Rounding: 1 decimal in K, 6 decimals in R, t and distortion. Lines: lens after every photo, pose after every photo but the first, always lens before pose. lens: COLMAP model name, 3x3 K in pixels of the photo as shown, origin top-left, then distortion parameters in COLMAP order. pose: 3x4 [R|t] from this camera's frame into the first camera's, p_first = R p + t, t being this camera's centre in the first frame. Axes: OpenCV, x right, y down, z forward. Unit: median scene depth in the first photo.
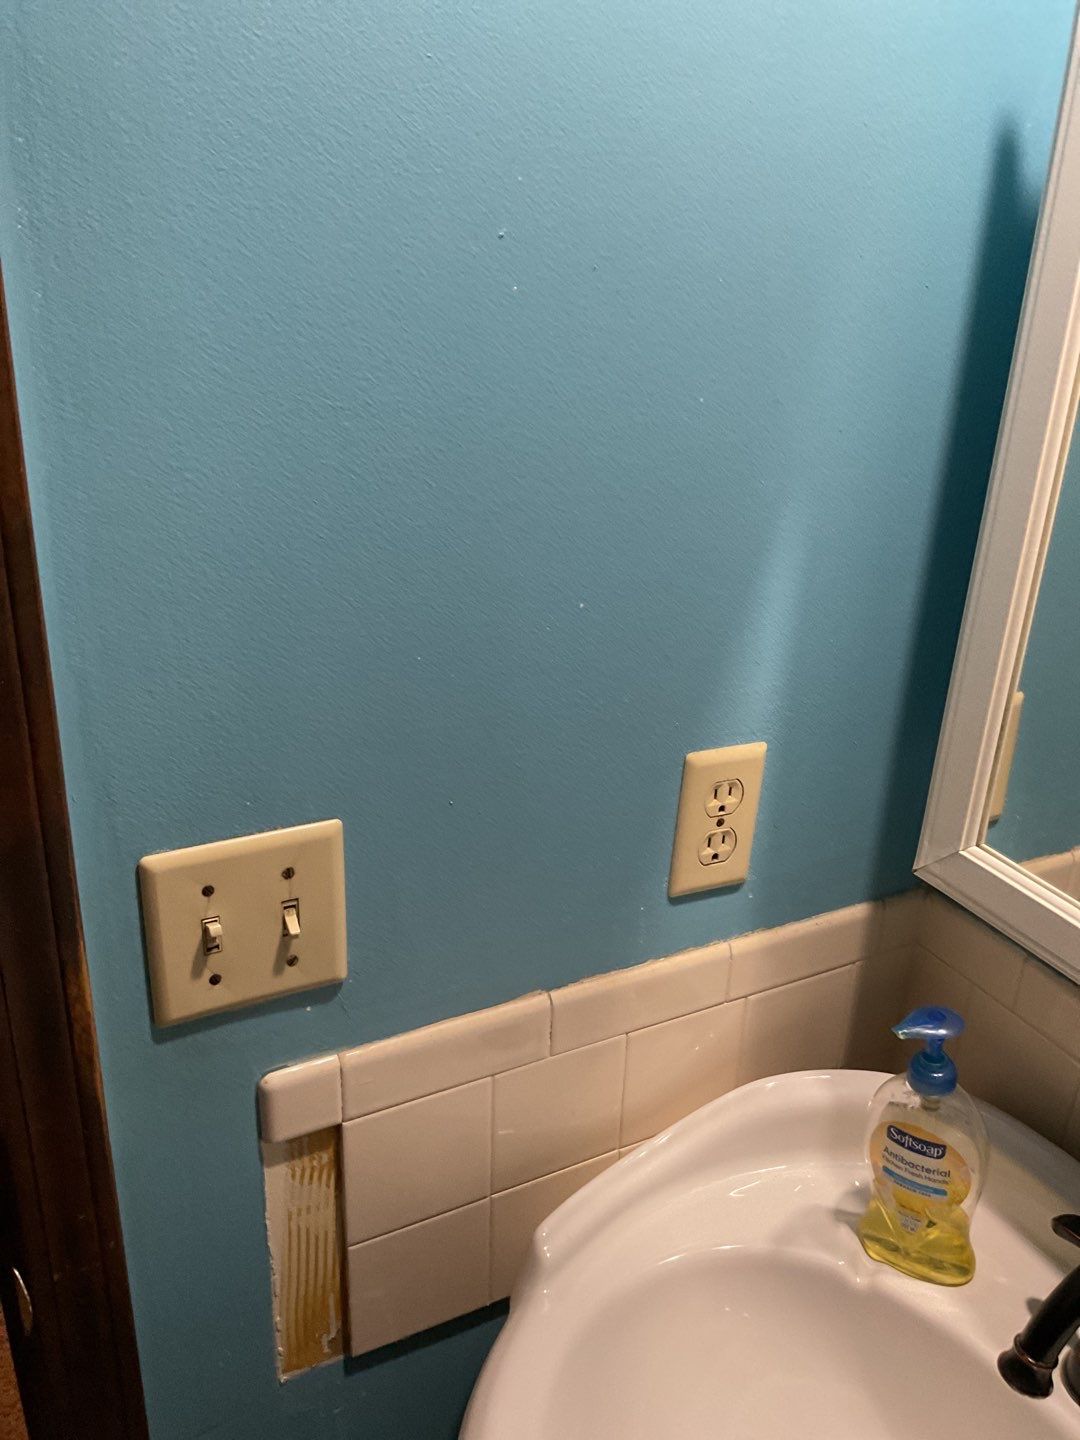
lens RADIAL K [[1179.7, 0, 543.1], [0, 1179.7, 720.1], [0, 0, 1]] dist [0.049342, -0.087971]
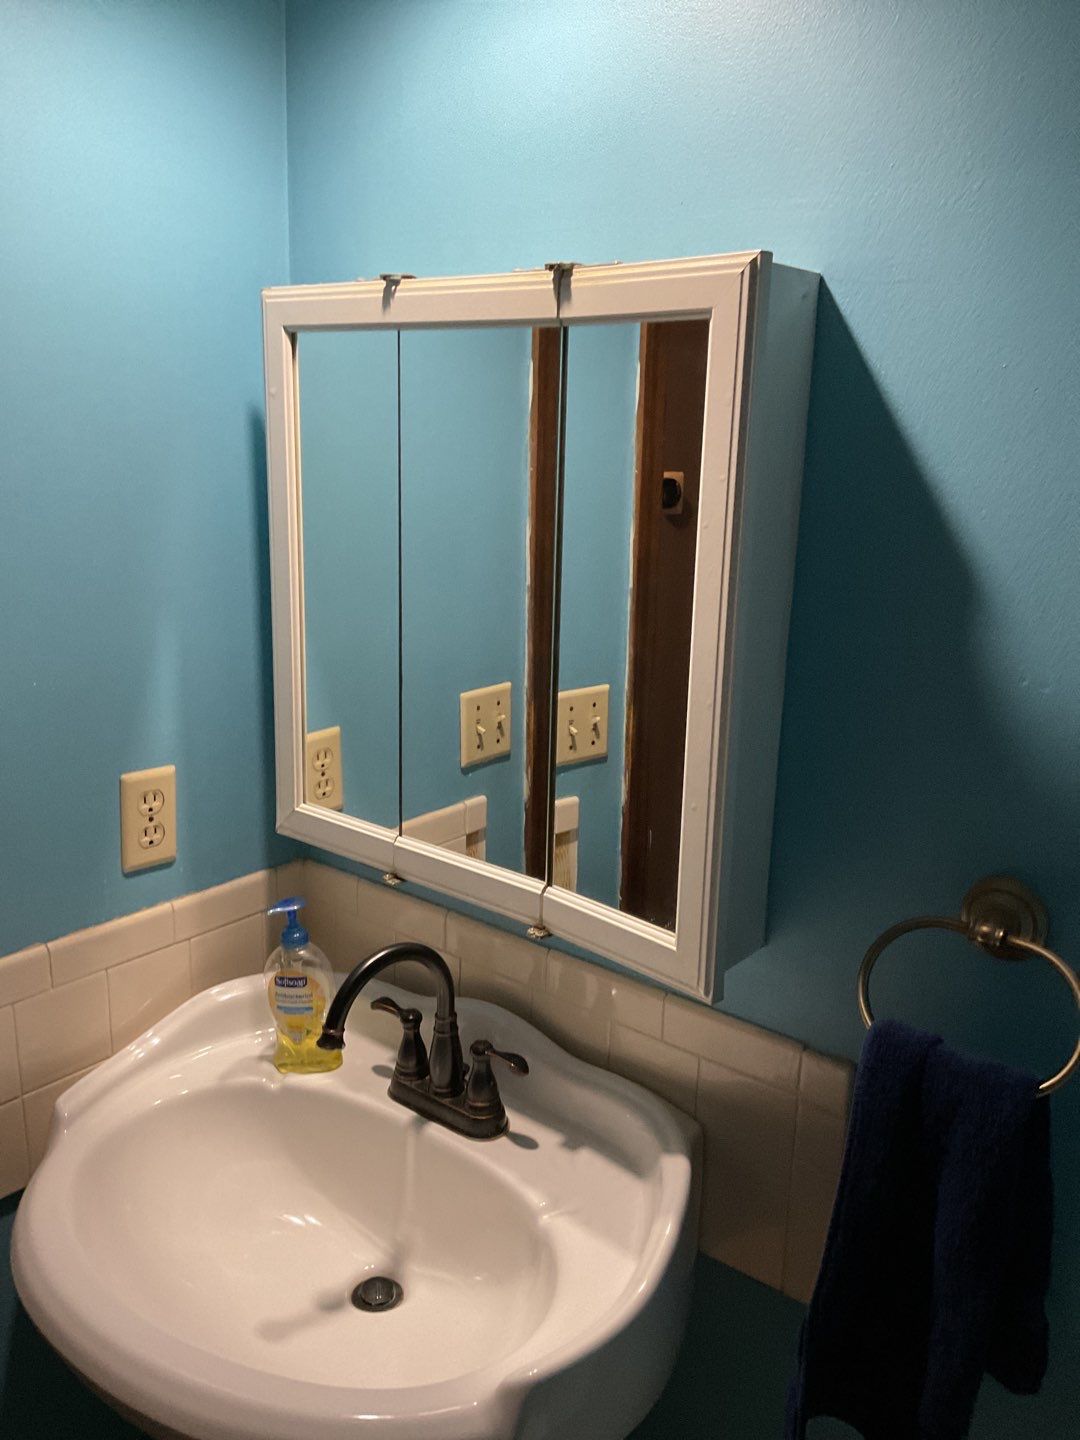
lens RADIAL K [[1179.7, 0, 553.4], [0, 1179.7, 711.8], [0, 0, 1]] dist [0.049342, -0.087971]
pose [[0.910417, -0.106400, 0.399775, 0.020845], [0.163835, 0.980080, -0.112256, 0.216489], [-0.379867, 0.167697, 0.909713, -0.691838]]
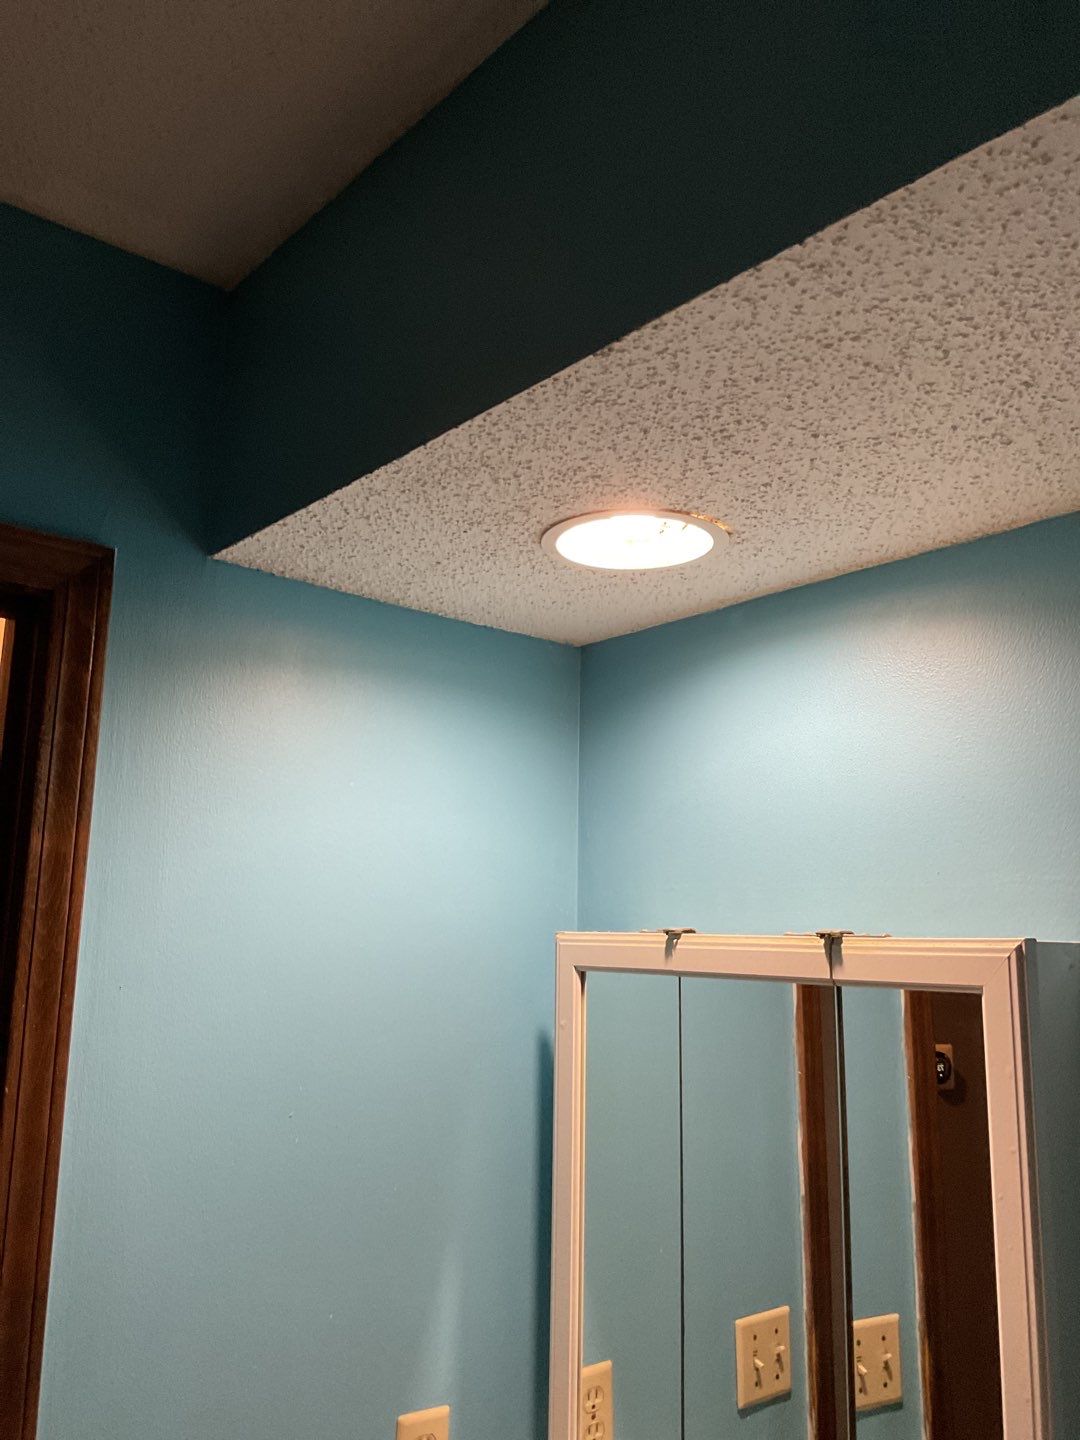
lens RADIAL K [[1179.7, 0, 538.0], [0, 1179.7, 712.5], [0, 0, 1]] dist [0.049342, -0.087971]
pose [[0.977059, 0.023339, 0.211686, -0.053495], [0.097432, 0.834872, -0.541753, 0.118824], [-0.189375, 0.549950, 0.813445, -0.835702]]
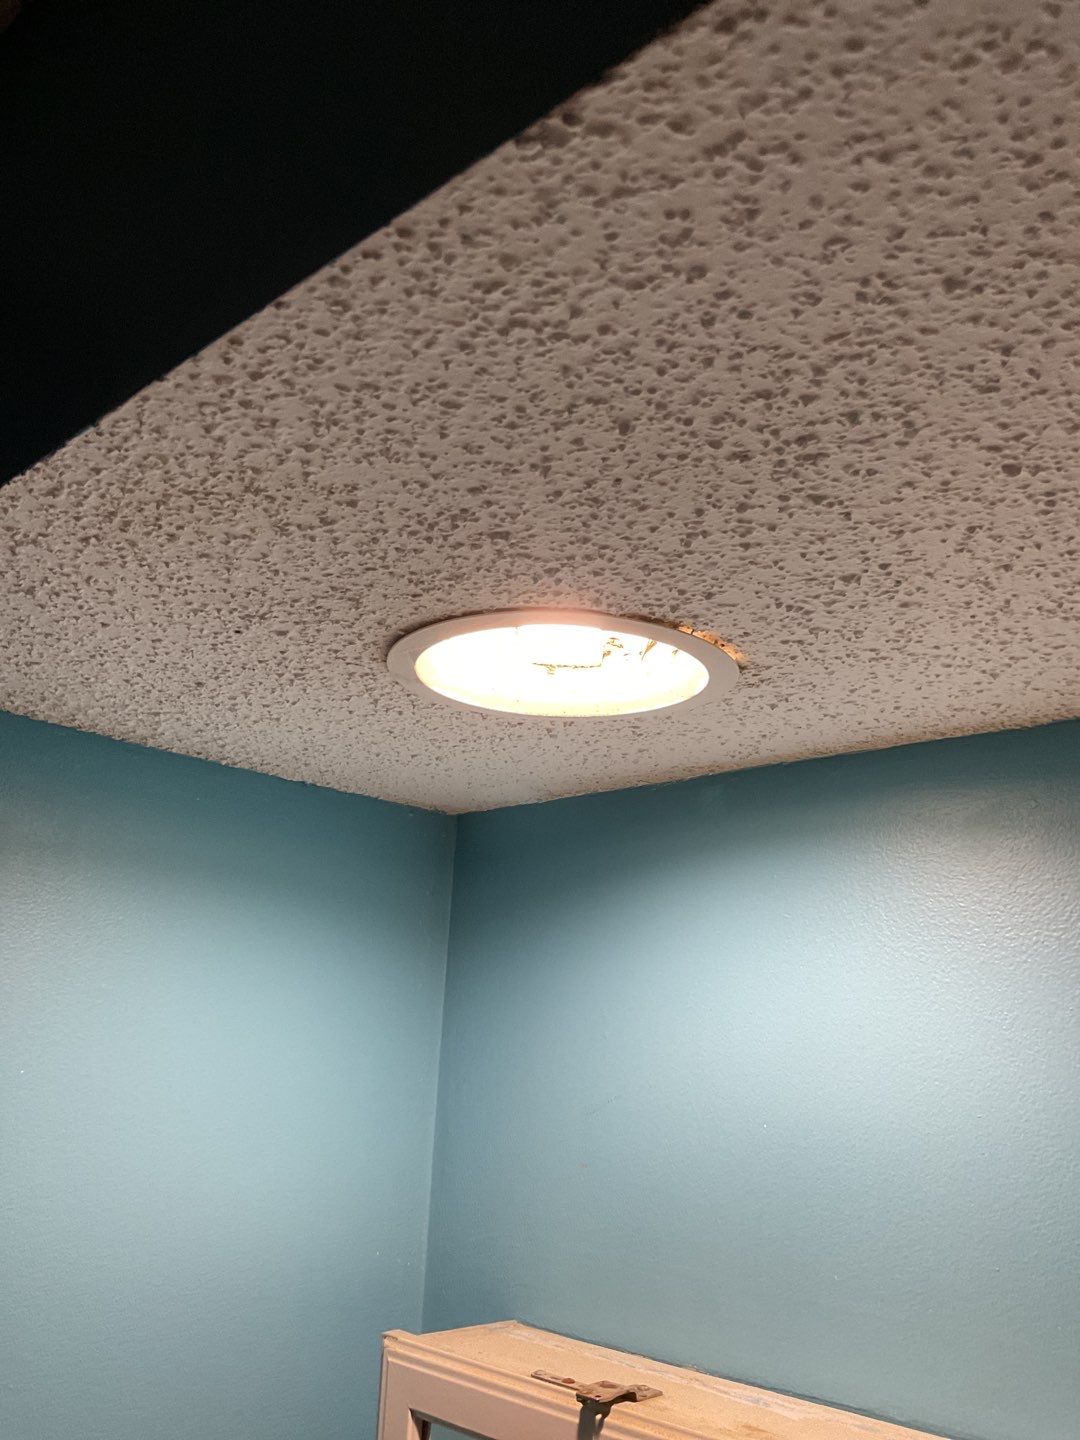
lens RADIAL K [[1179.7, 0, 541.7], [0, 1179.7, 719.6], [0, 0, 1]] dist [0.049342, -0.087971]
pose [[0.947865, 0.094903, 0.304214, 0.120776], [0.111355, 0.795810, -0.595220, -0.350598], [-0.298584, 0.598063, 0.743753, -0.341040]]
